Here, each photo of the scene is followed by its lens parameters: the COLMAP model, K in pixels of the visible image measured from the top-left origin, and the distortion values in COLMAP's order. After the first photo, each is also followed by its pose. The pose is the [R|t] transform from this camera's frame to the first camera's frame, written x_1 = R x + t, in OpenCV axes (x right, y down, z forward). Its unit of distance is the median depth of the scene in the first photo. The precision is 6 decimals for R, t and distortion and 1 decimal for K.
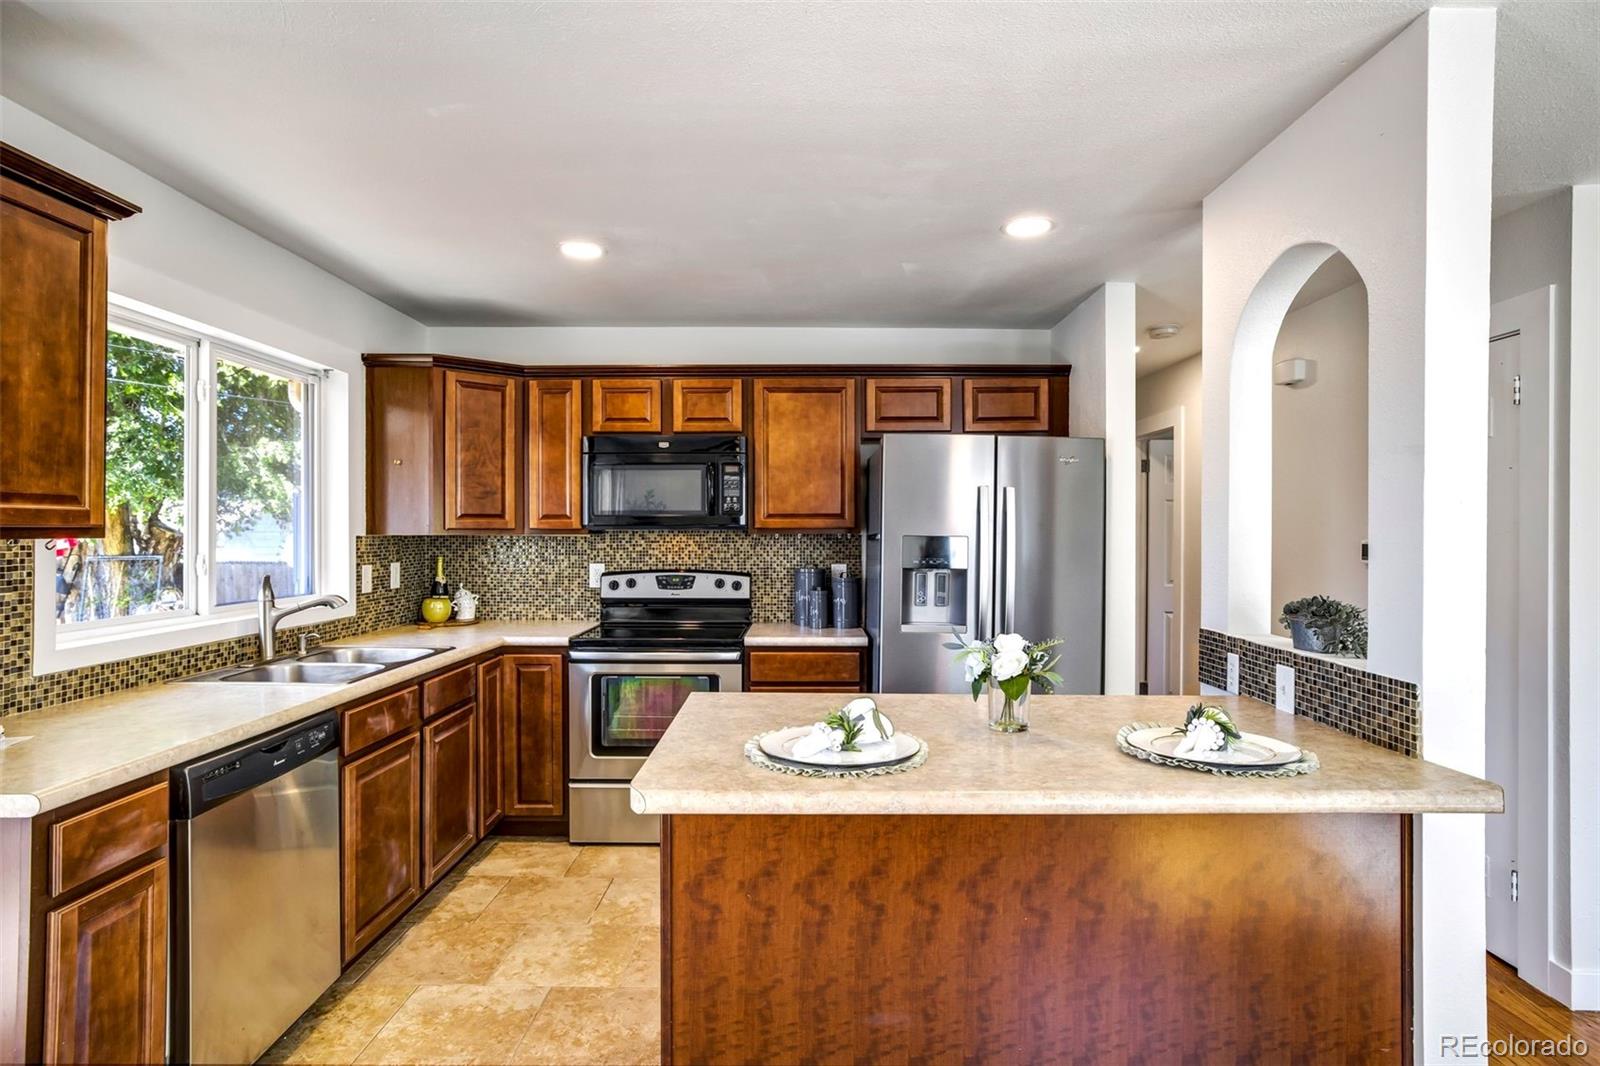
lens RADIAL K [[840.7, 0, 804.0], [0, 840.7, 533.1], [0, 0, 1]] dist [-0.040338, 0.029470]
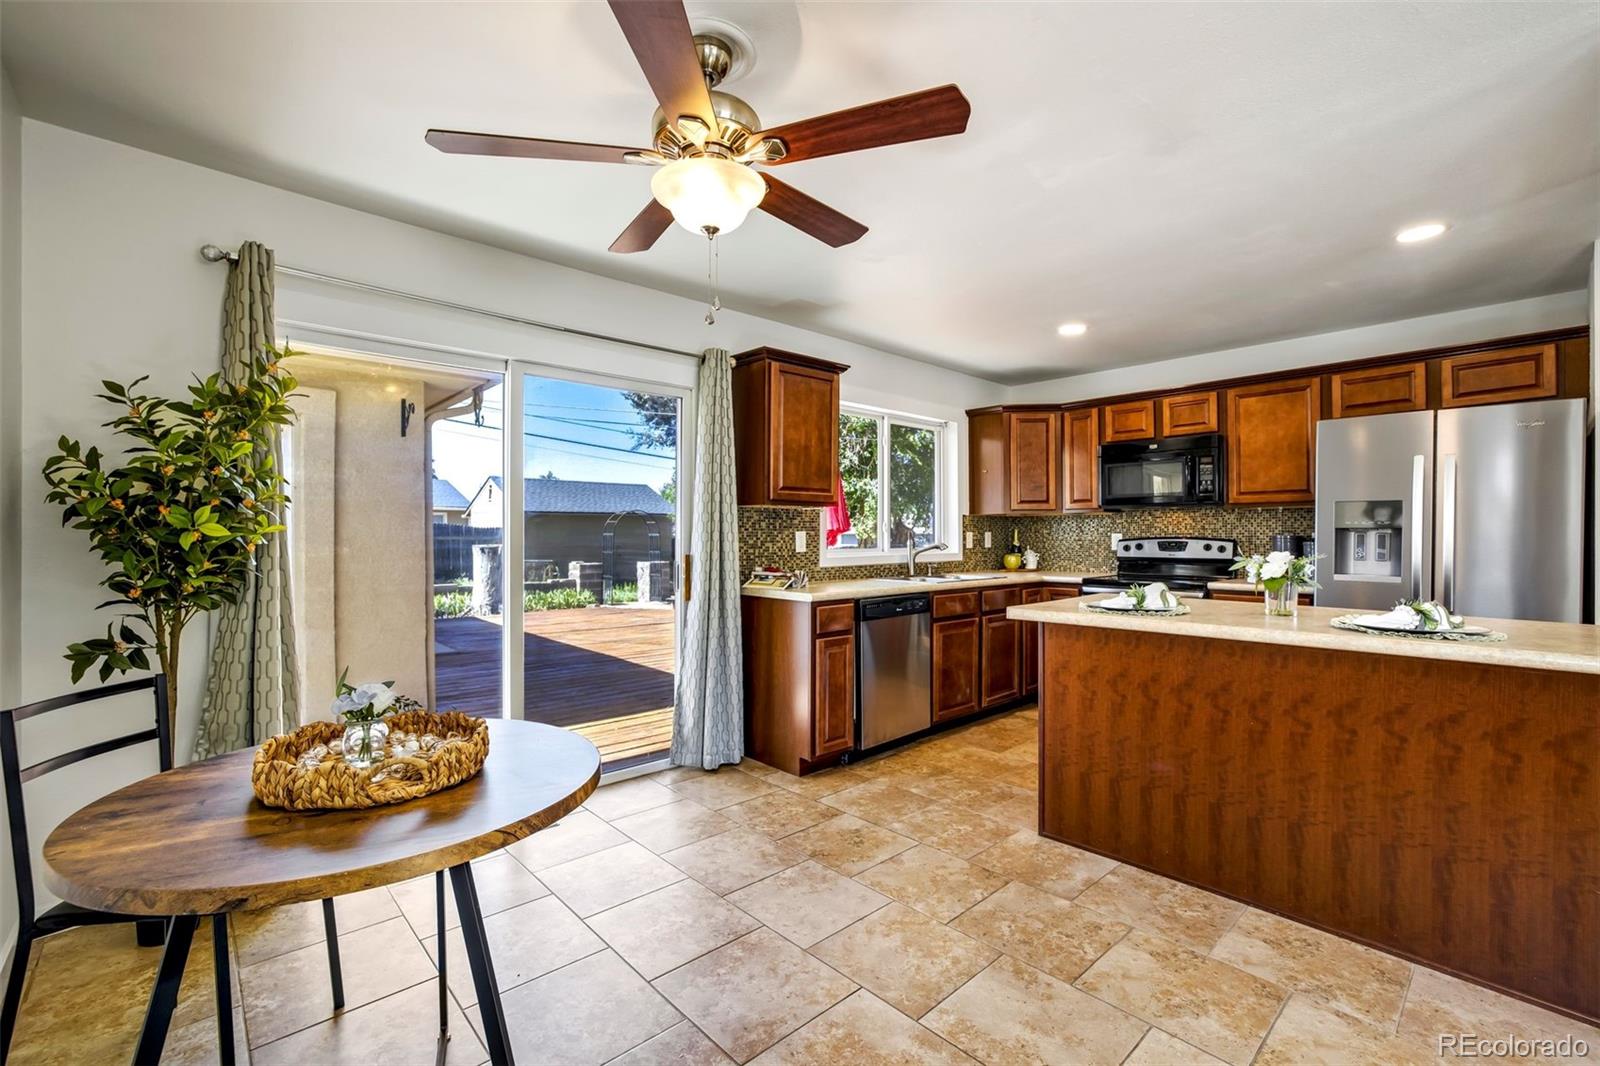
lens RADIAL K [[694.4, 0, 803.7], [0, 694.4, 536.9], [0, 0, 1]] dist [-0.041539, 0.021108]
pose [[0.682777, -0.002454, -0.730622, 0.279578], [0.001870, 0.999997, -0.001611, 0.048381], [0.730624, -0.000266, 0.682780, -0.223269]]
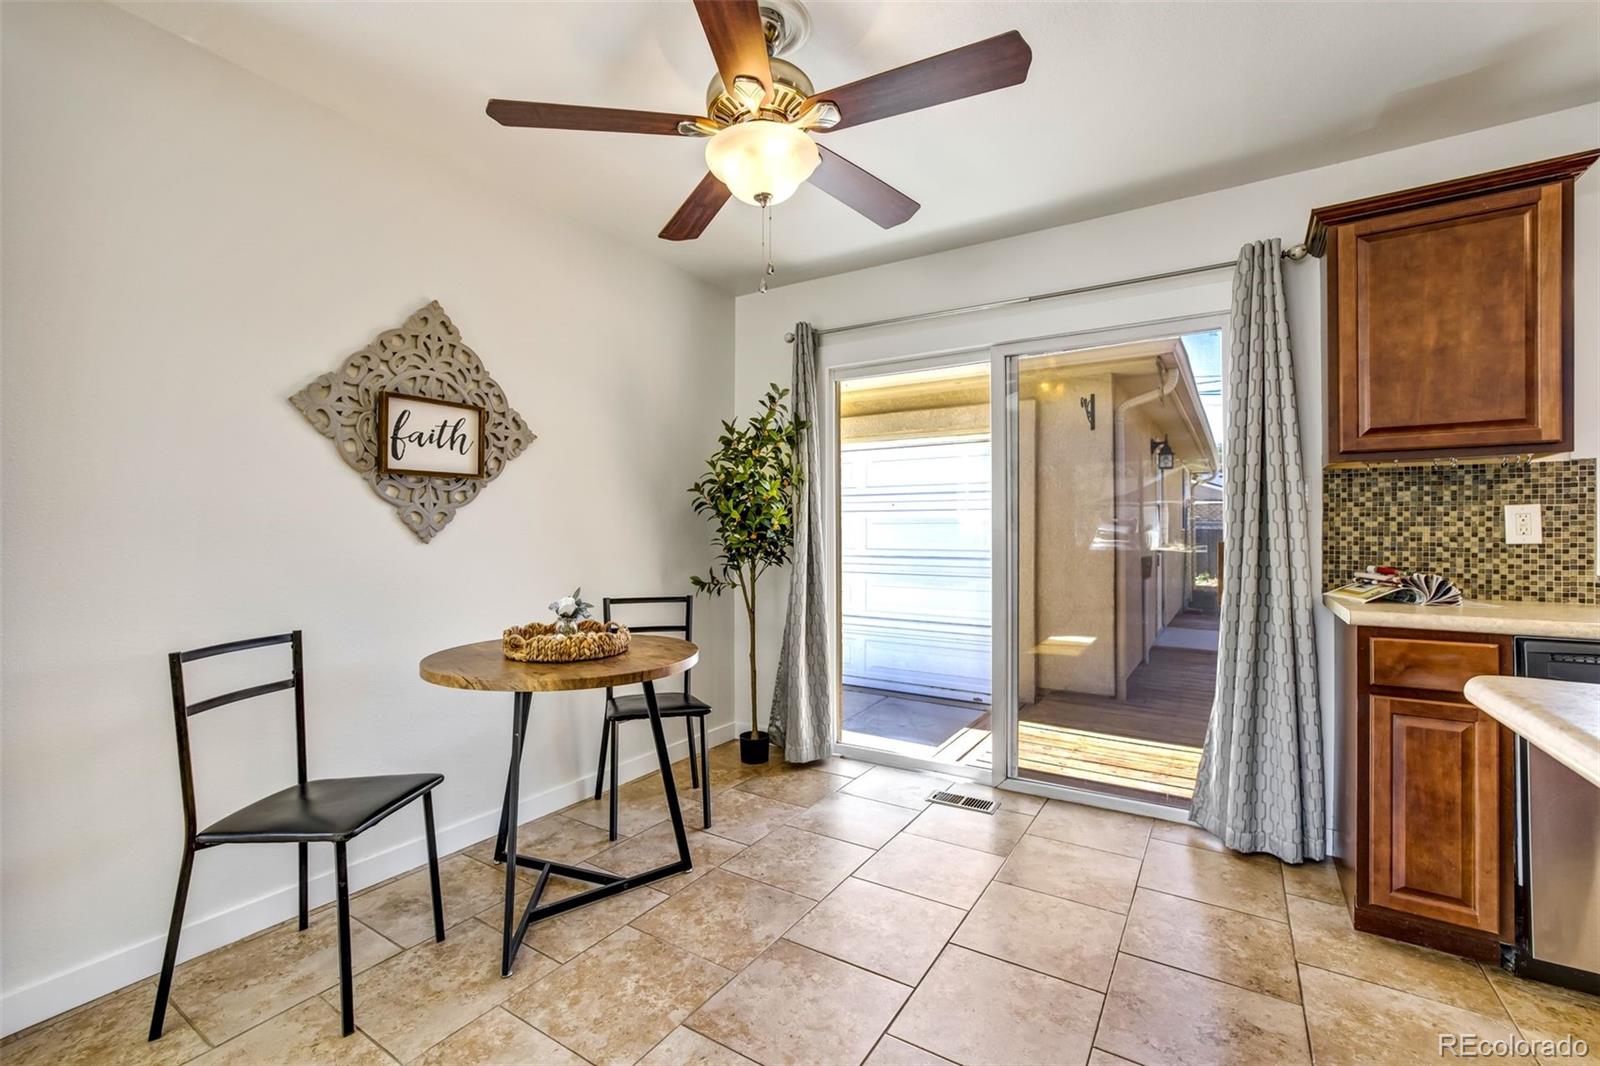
lens RADIAL K [[683.2, 0, 803.3], [0, 683.2, 529.4], [0, 0, 1]] dist [-0.037853, 0.016304]
pose [[-0.528589, -0.009565, -0.848824, 0.266325], [-0.004875, 0.999954, -0.008232, 0.065665], [0.848864, -0.000213, -0.528612, 0.296660]]
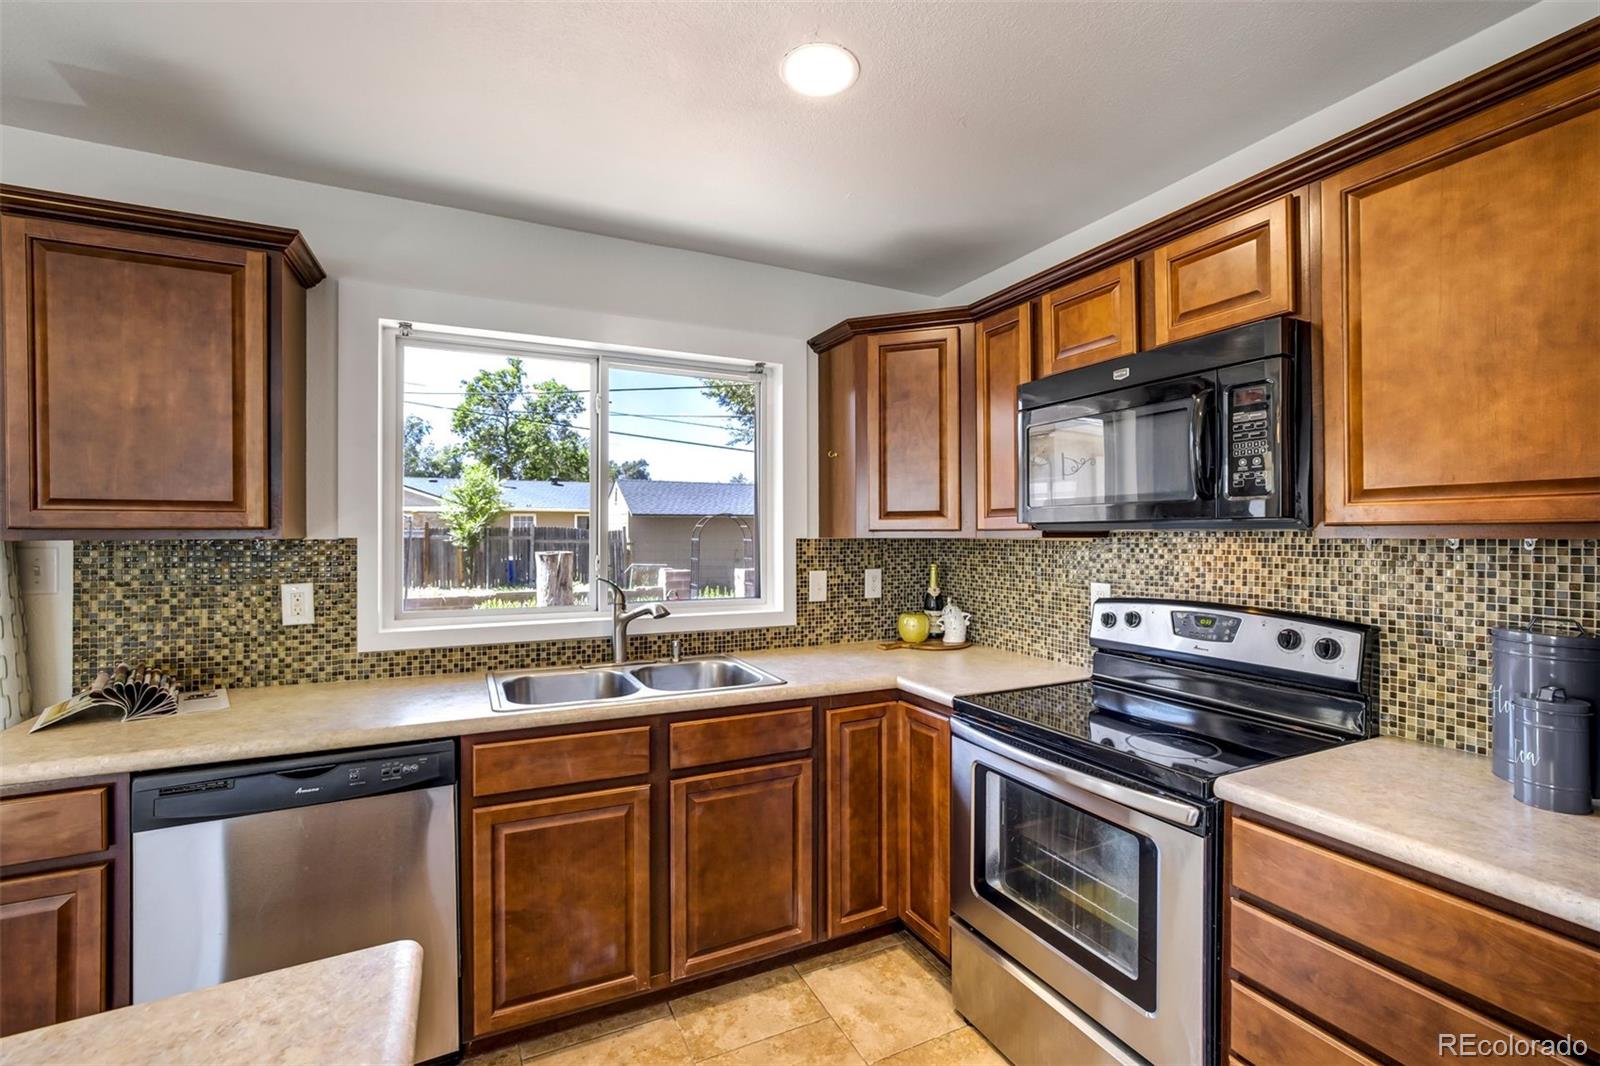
lens RADIAL K [[691.3, 0, 799.7], [0, 691.3, 536.0], [0, 0, 1]] dist [-0.037127, 0.016773]
pose [[0.441913, 0.001053, -0.897057, 0.140974], [-0.001473, 0.999999, 0.000448, 0.000068], [0.897057, 0.001123, 0.441914, 0.624011]]
